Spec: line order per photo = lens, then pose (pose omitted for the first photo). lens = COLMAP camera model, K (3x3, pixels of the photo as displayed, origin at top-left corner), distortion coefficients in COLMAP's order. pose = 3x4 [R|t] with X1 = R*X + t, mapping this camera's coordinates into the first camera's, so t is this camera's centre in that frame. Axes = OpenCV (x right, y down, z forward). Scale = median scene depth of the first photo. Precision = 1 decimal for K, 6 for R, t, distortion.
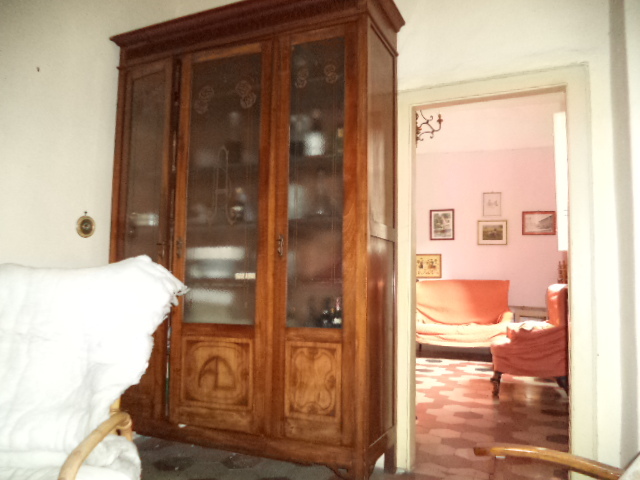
lens RADIAL K [[508.4, 0, 320.0], [0, 508.4, 240.0], [0, 0, 1]] dist [-0.048702, 0.003675]
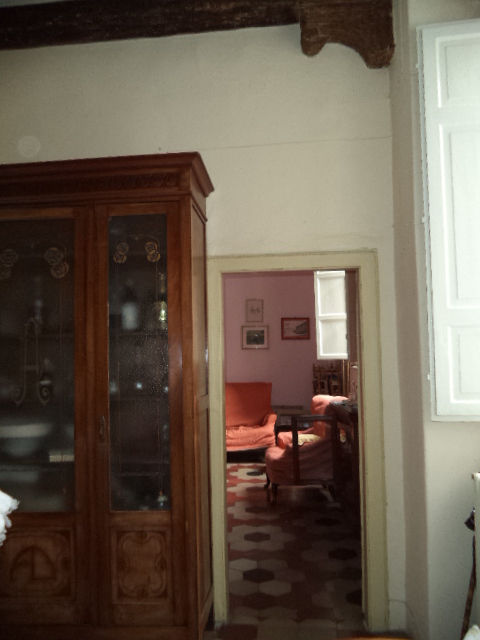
lens RADIAL K [[508.4, 0, 239.1], [0, 508.4, 313.3], [0, 0, 1]] dist [-0.048702, 0.003675]
pose [[0.939975, -0.009156, 0.341121, -0.152230], [0.005655, 0.999921, 0.011254, -0.207191], [-0.341197, -0.008649, 0.939952, 0.005416]]
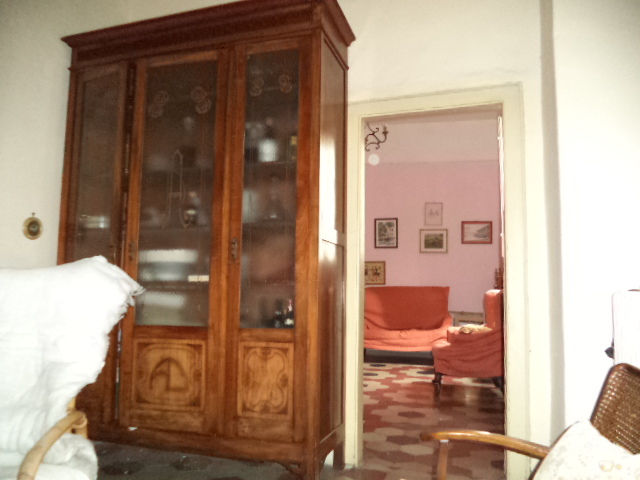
lens RADIAL K [[508.4, 0, 320.0], [0, 508.4, 240.0], [0, 0, 1]] dist [-0.048702, 0.003675]
pose [[0.993893, 0.010147, 0.109880, -0.017926], [-0.008213, 0.999804, -0.018034, 0.010263], [-0.110041, 0.017021, 0.993781, -0.034953]]
